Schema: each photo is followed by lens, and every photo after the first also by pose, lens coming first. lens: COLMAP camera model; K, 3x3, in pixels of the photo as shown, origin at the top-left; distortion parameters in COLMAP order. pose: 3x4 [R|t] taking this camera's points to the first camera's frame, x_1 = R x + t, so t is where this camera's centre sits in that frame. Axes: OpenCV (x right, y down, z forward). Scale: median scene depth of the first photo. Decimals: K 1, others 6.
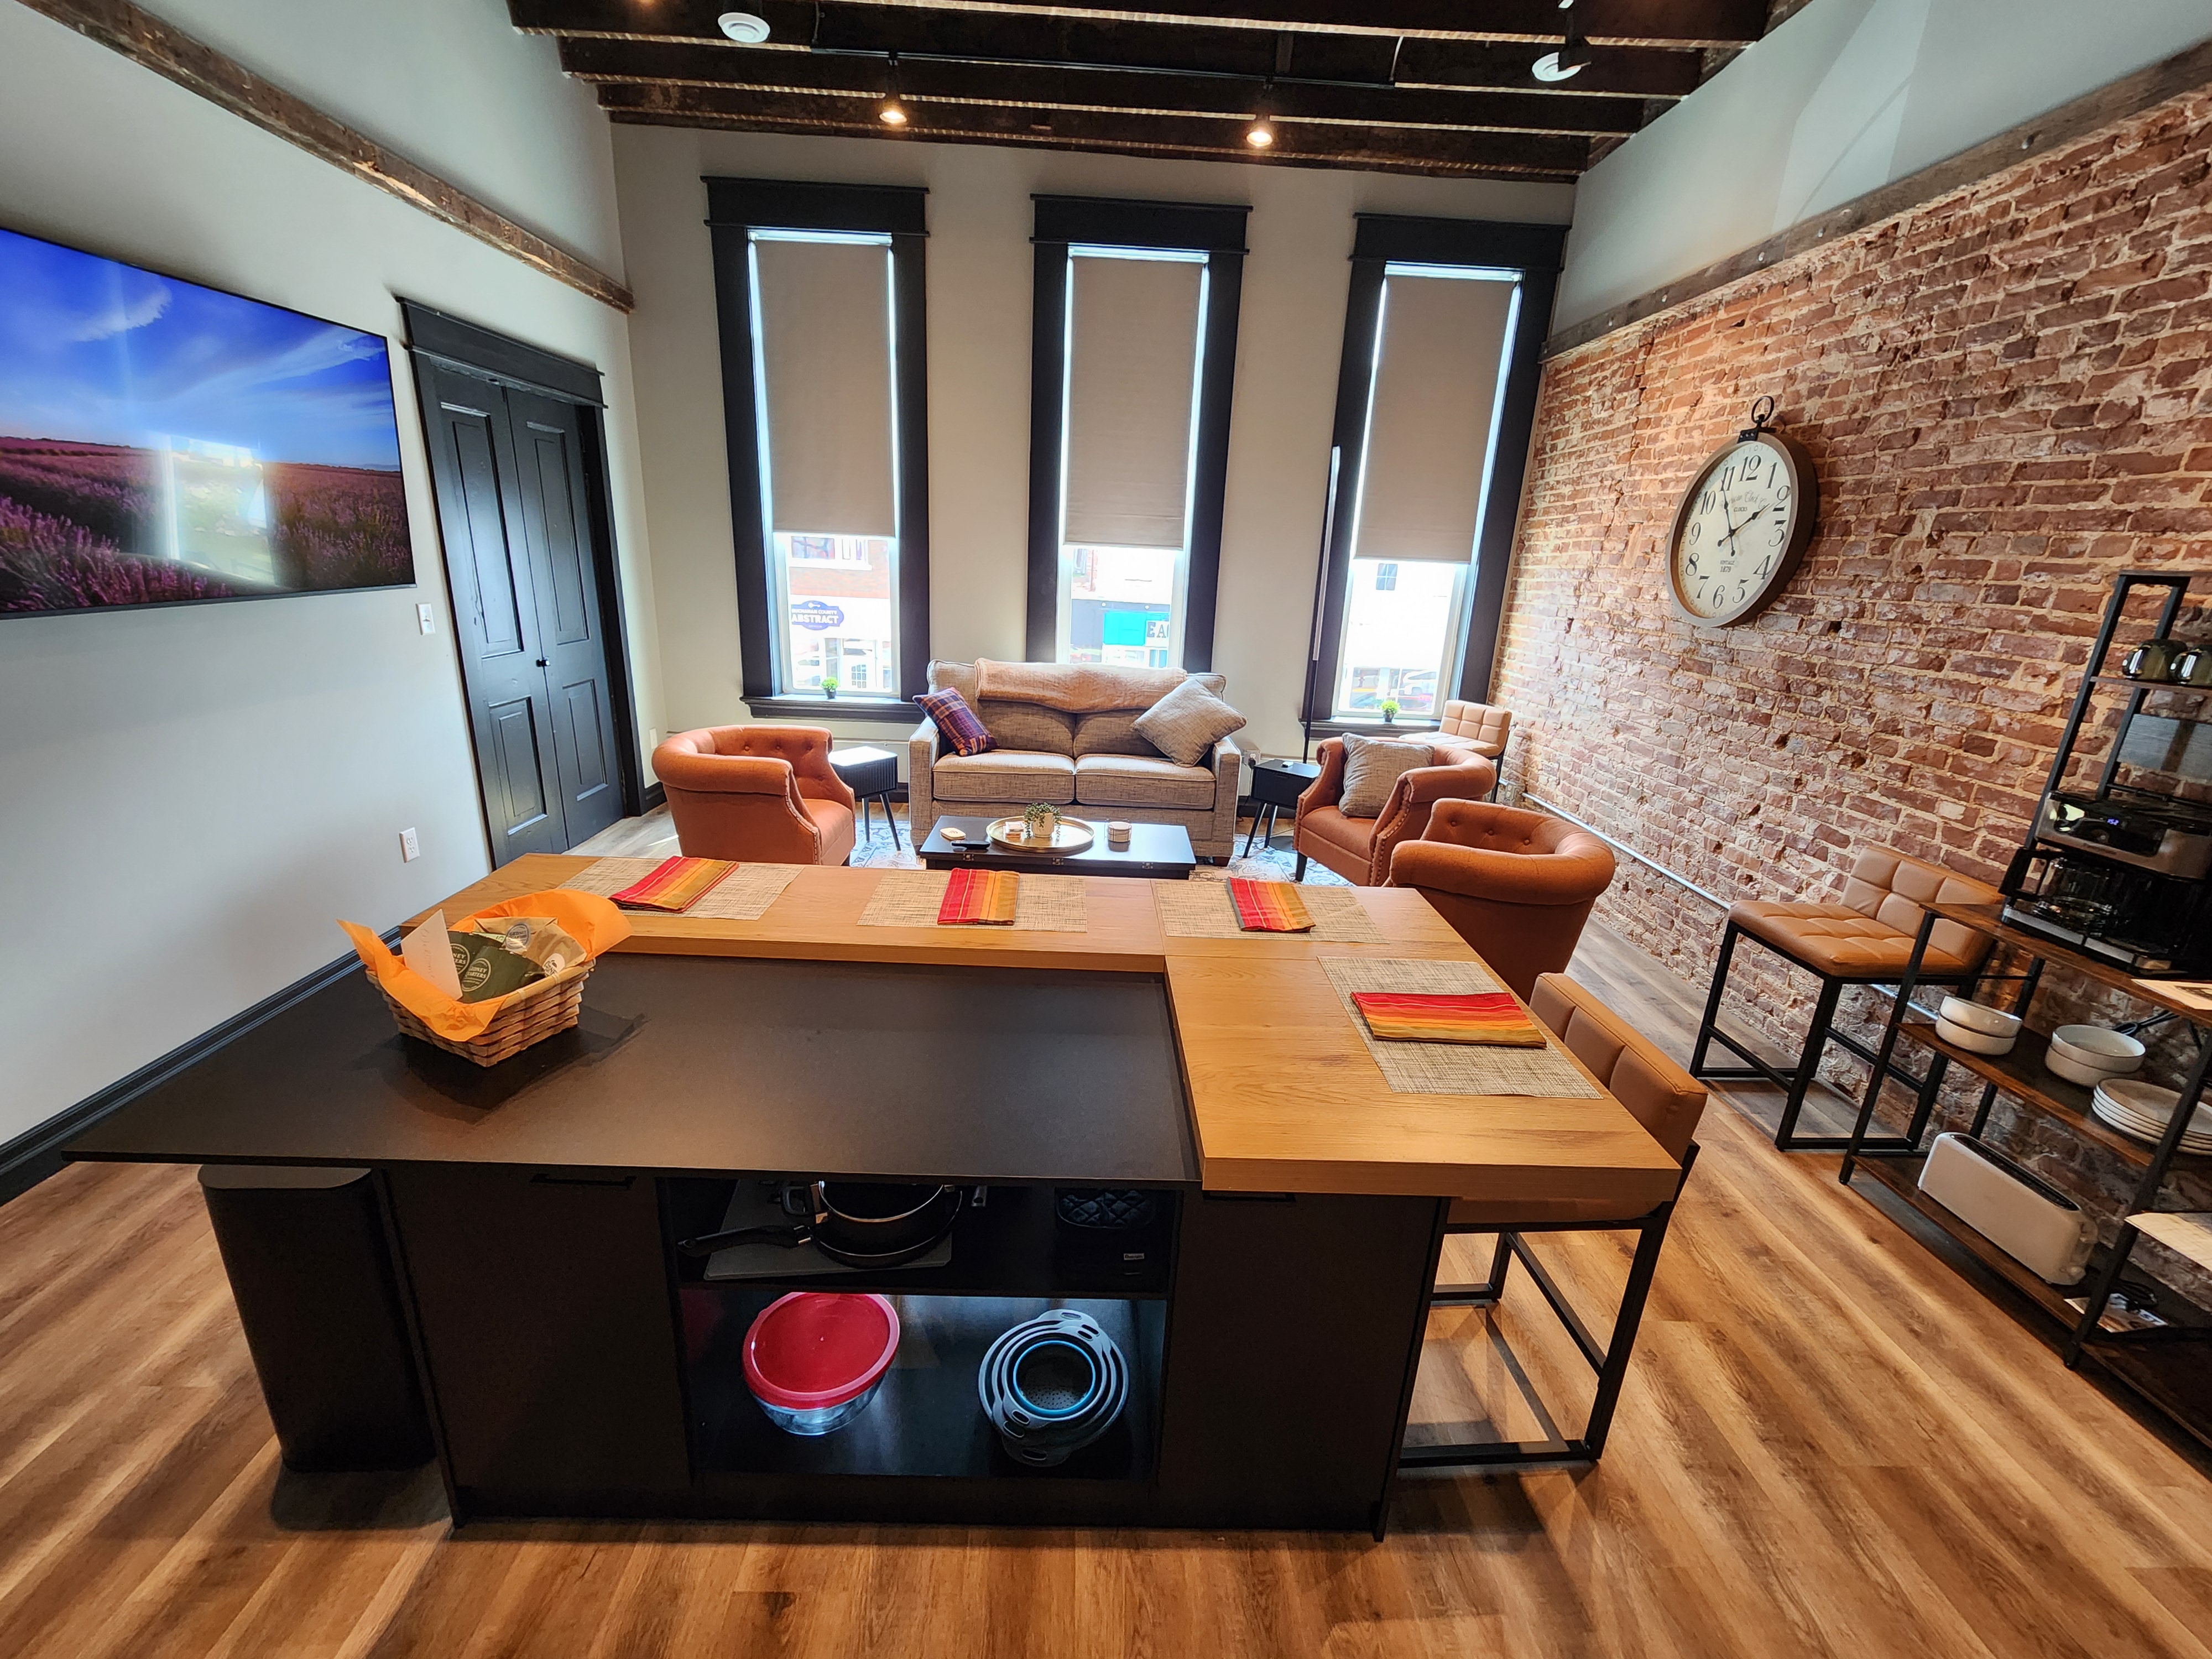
lens RADIAL K [[906.4, 0, 1097.6], [0, 906.4, 828.5], [0, 0, 1]] dist [-0.001034, 0.001207]
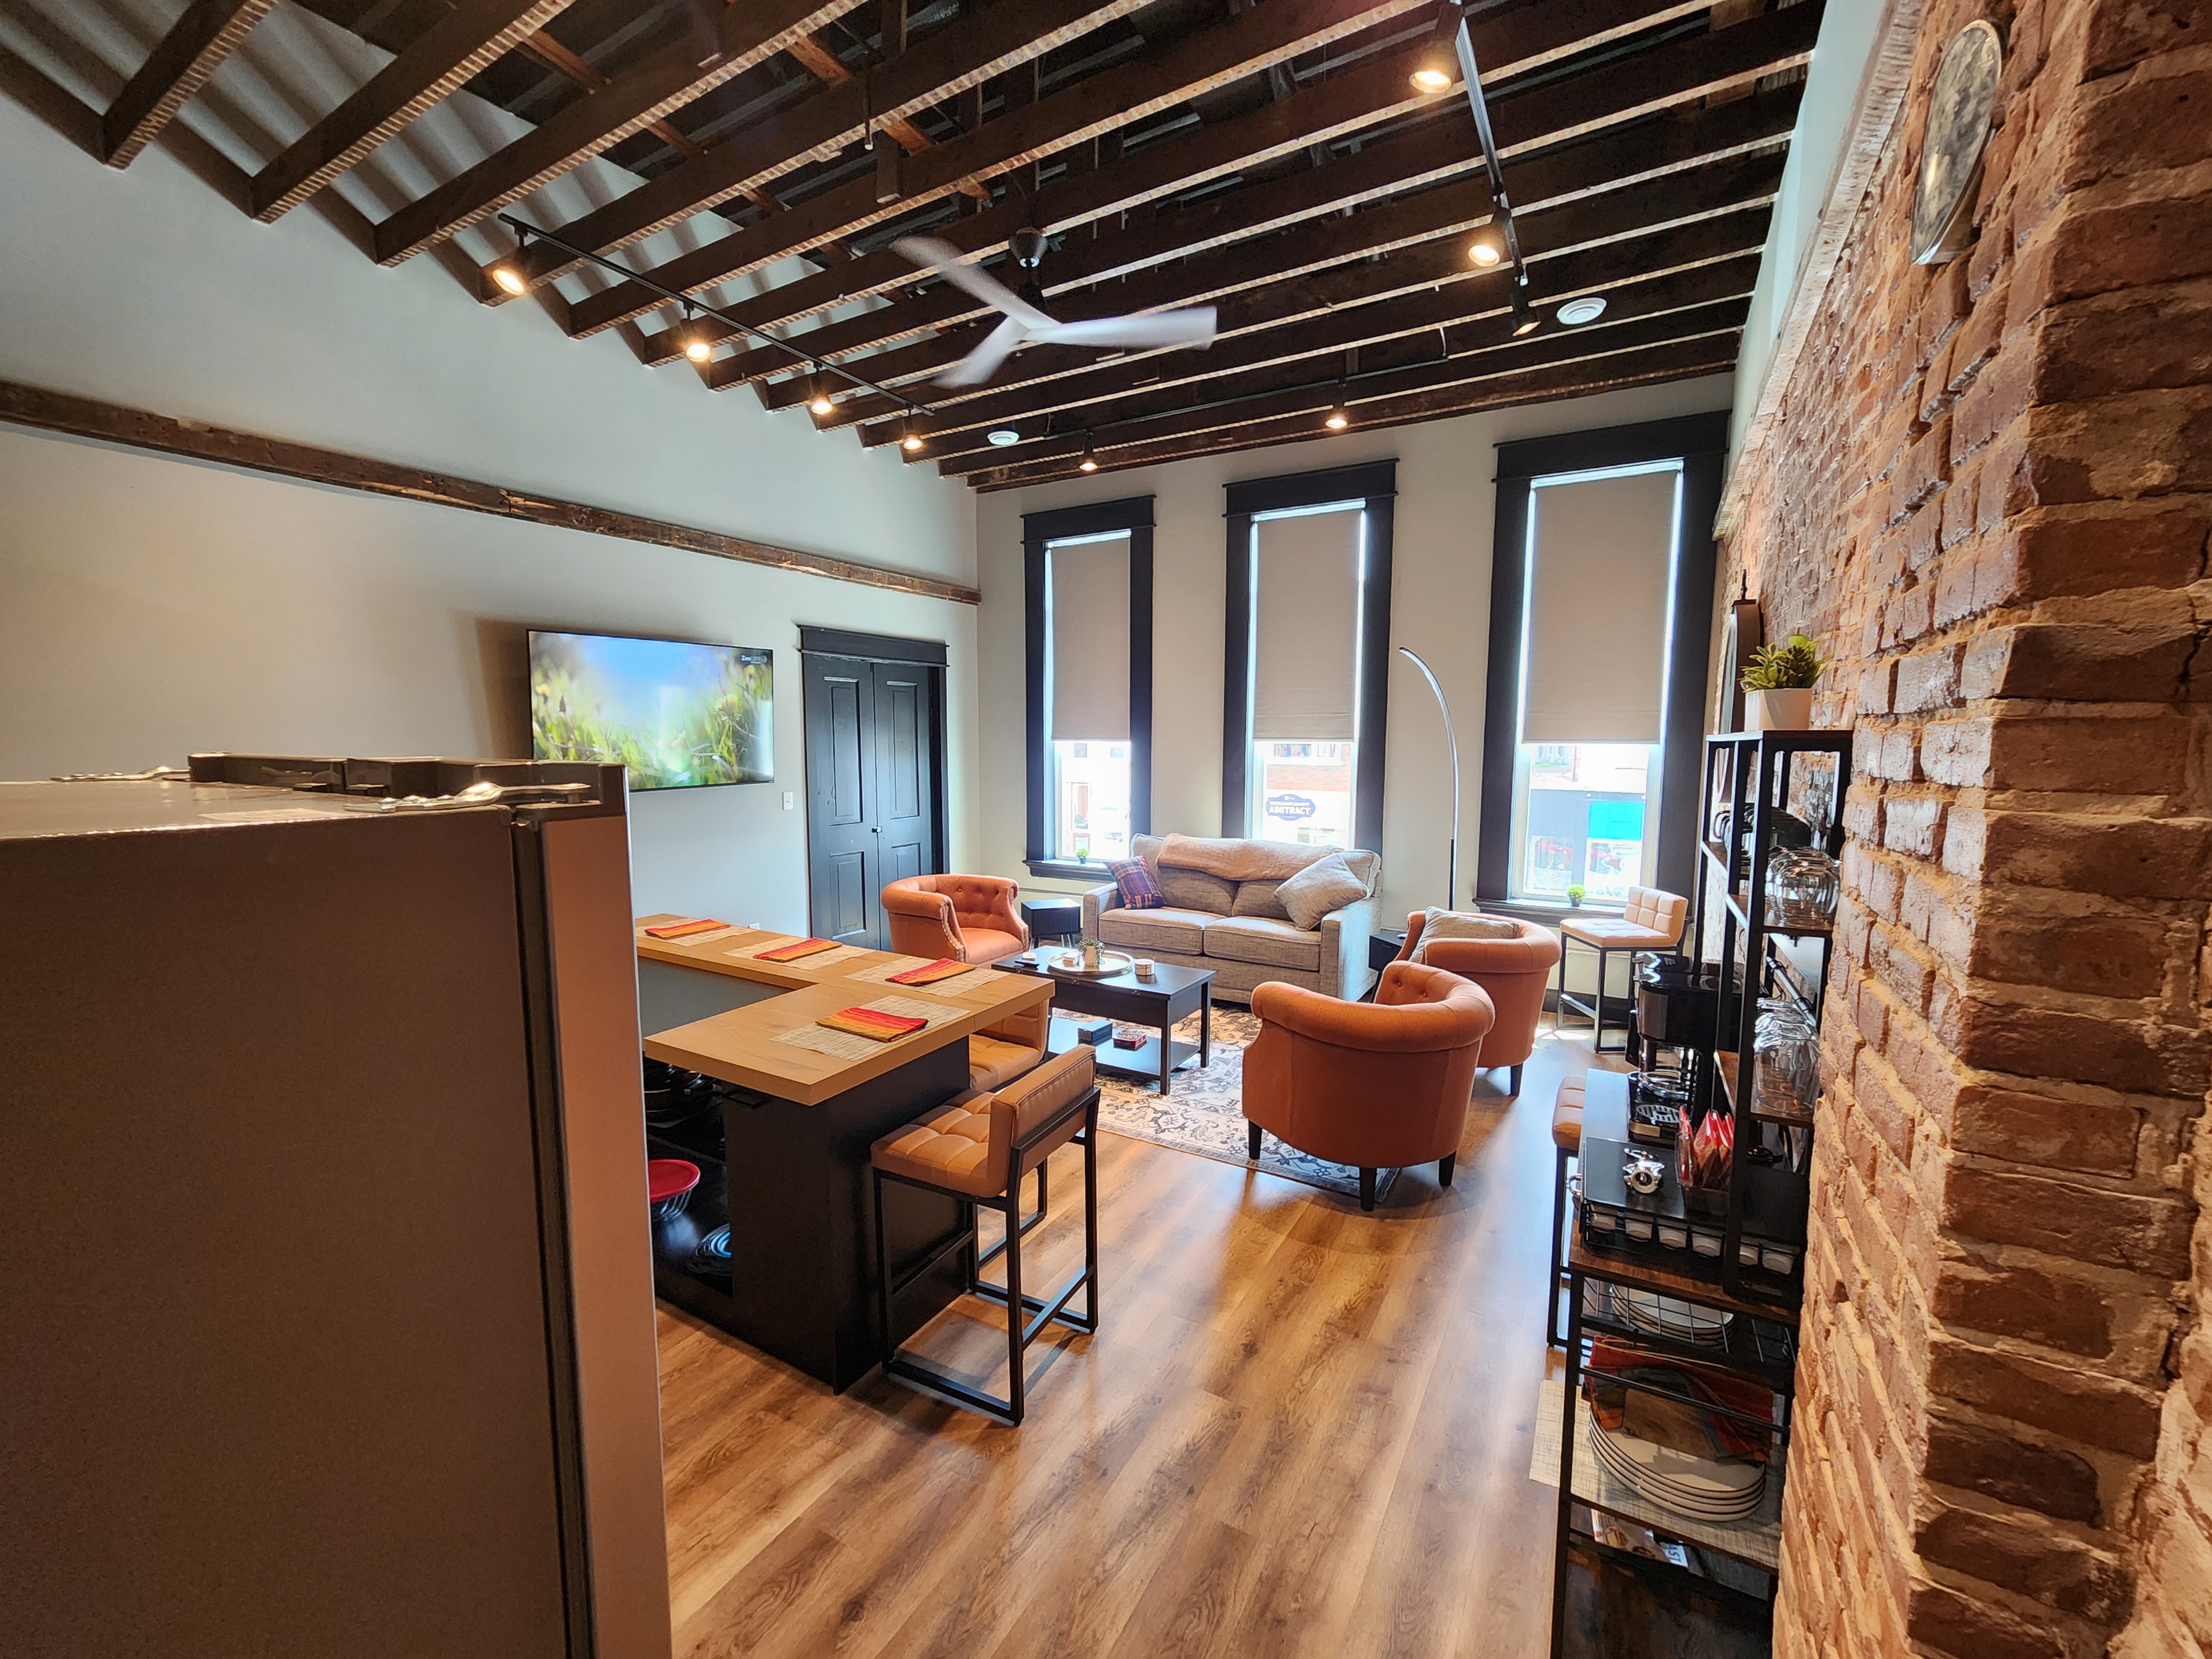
lens RADIAL K [[896.2, 0, 1106.0], [0, 896.2, 829.5], [0, 0, 1]] dist [0.000206, 0.000171]
pose [[0.853492, 0.011775, -0.520973, 0.455070], [-0.118953, 0.977752, -0.172777, 0.027803], [0.507348, 0.209435, 0.835904, -0.059089]]
